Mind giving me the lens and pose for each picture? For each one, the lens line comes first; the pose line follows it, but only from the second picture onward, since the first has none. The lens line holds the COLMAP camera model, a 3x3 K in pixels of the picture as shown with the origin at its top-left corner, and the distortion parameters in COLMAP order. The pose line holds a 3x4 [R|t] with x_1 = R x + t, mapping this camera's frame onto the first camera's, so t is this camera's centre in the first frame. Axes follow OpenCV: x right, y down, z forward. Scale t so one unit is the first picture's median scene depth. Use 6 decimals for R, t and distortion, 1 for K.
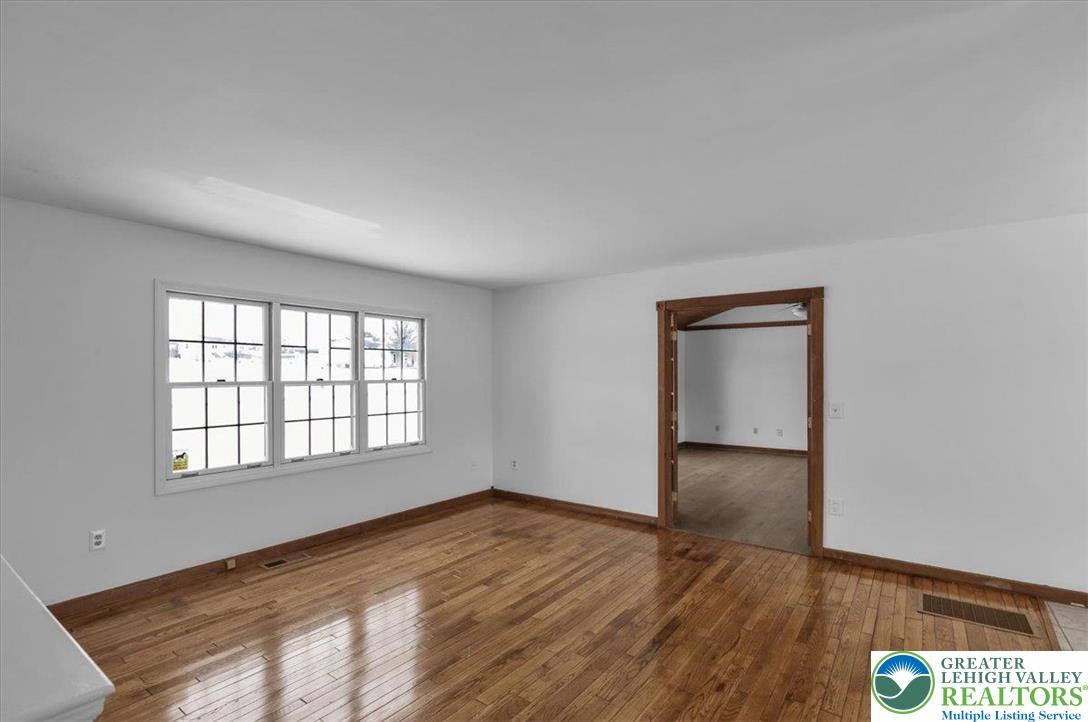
lens RADIAL K [[522.5, 0, 565.2], [0, 522.5, 373.3], [0, 0, 1]] dist [-0.002887, 0.003800]
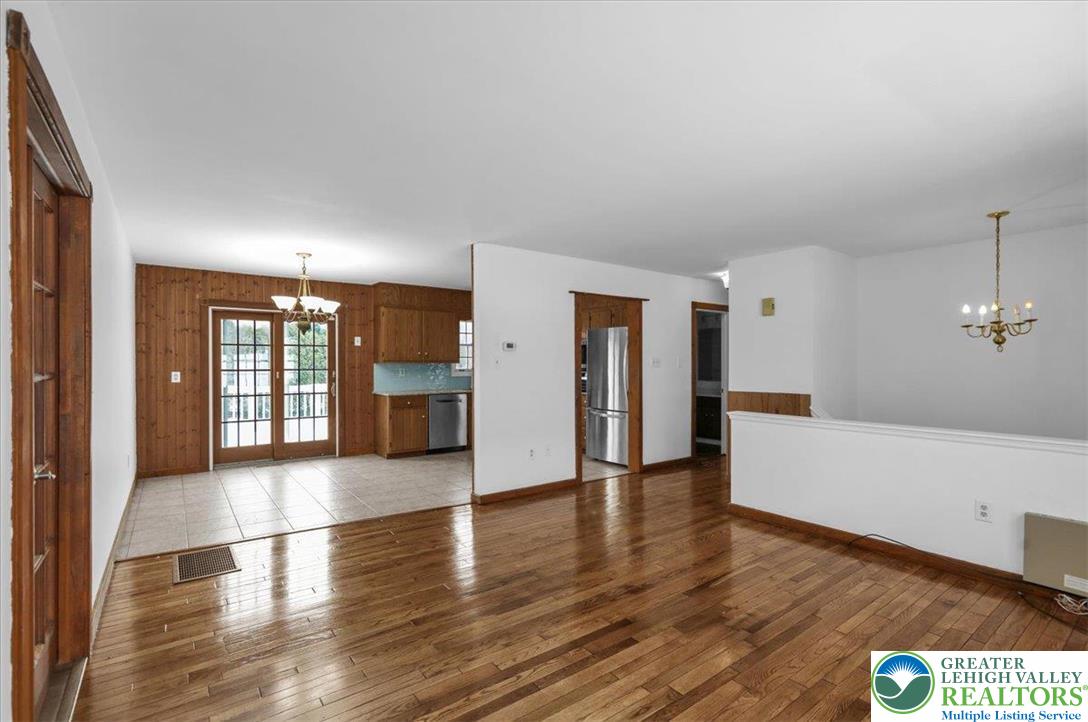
lens RADIAL K [[500.3, 0, 540.4], [0, 500.3, 371.5], [0, 0, 1]] dist [0.003213, 0.001099]
pose [[-0.954579, -0.003958, 0.297933, -0.154678], [-0.000967, 0.999948, 0.010188, 0.036951], [-0.297958, 0.009437, -0.954532, 1.409888]]
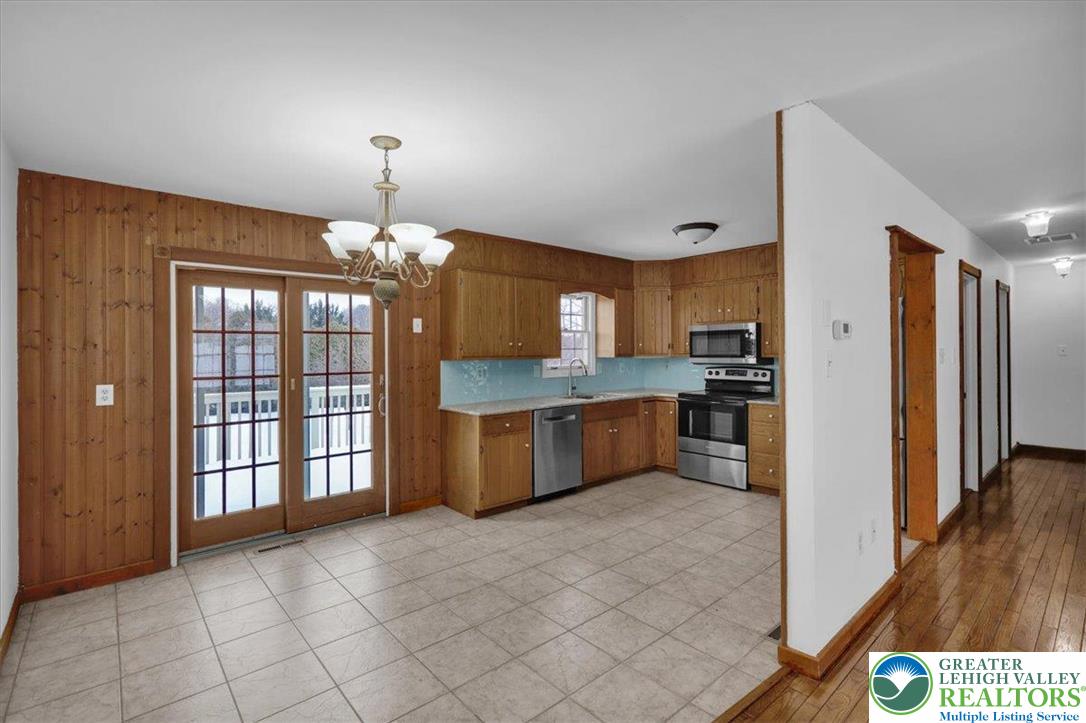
lens RADIAL K [[499.4, 0, 534.9], [0, 499.4, 352.2], [0, 0, 1]] dist [0.003213, 0.001099]
pose [[-0.974174, 0.009405, 0.225604, 0.490043], [0.008700, 0.999954, -0.004120, 0.013764], [-0.225632, -0.002051, -0.974210, 0.922504]]
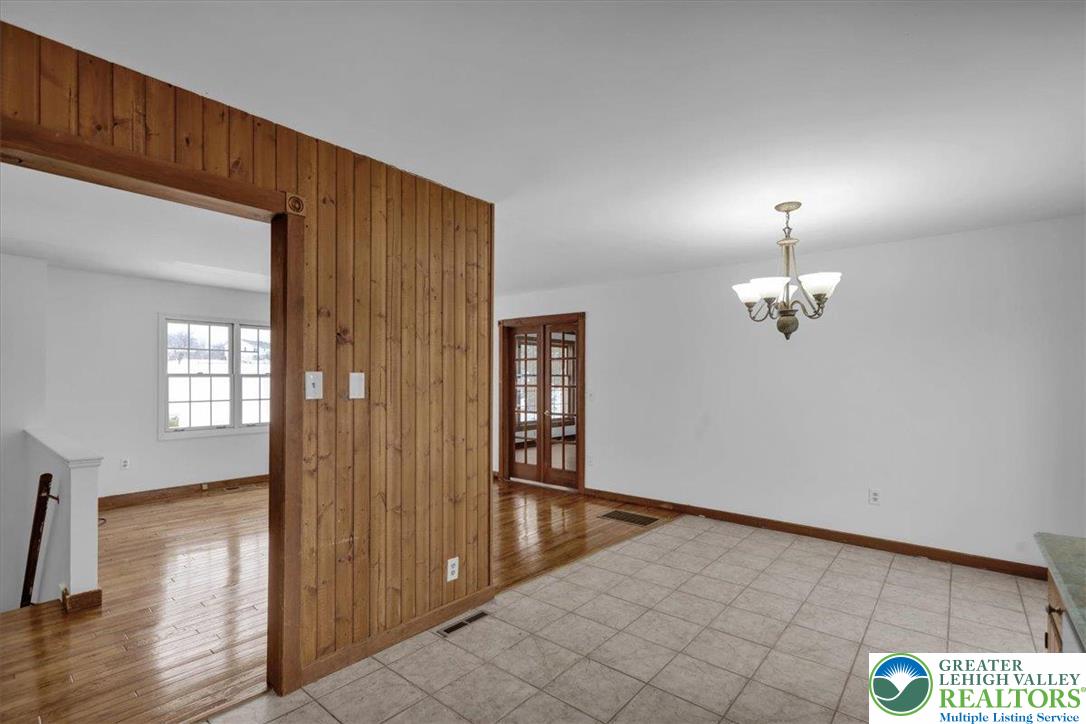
lens RADIAL K [[499.4, 0, 536.4], [0, 499.4, 375.8], [0, 0, 1]] dist [0.003213, 0.001099]
pose [[0.997005, 0.005876, -0.077112, 0.478393], [-0.005698, 0.999981, 0.002529, 0.012154], [0.077125, -0.002082, 0.997019, -0.443855]]
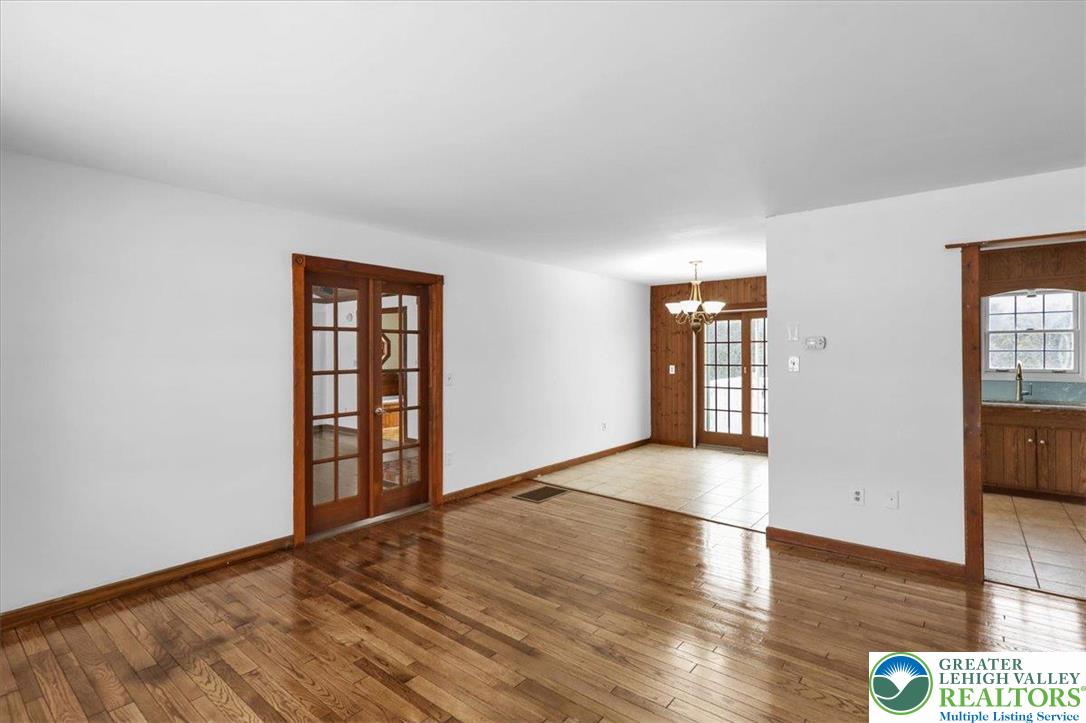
lens RADIAL K [[521.6, 0, 539.6], [0, 521.6, 358.9], [0, 0, 1]] dist [-0.002887, 0.003800]
pose [[0.054883, -0.010641, 0.998436, -0.686811], [-0.003075, 0.999937, 0.010826, 0.009576], [-0.998488, -0.003665, 0.054847, 0.722380]]
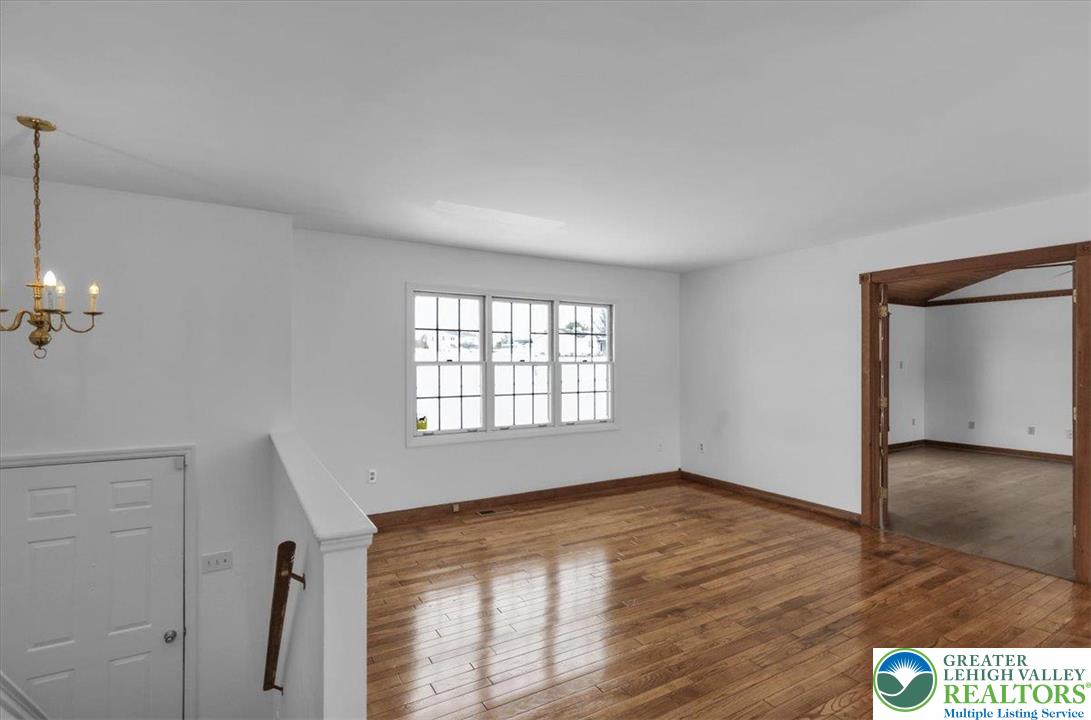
lens RADIAL K [[538.3, 0, 547.7], [0, 538.3, 360.6], [0, 0, 1]] dist [0.003357, 0.000291]
pose [[0.914303, -0.001387, -0.405029, 0.074357], [0.000452, 0.999997, -0.002403, 0.017333], [0.405031, 0.002014, 0.914301, -0.078406]]
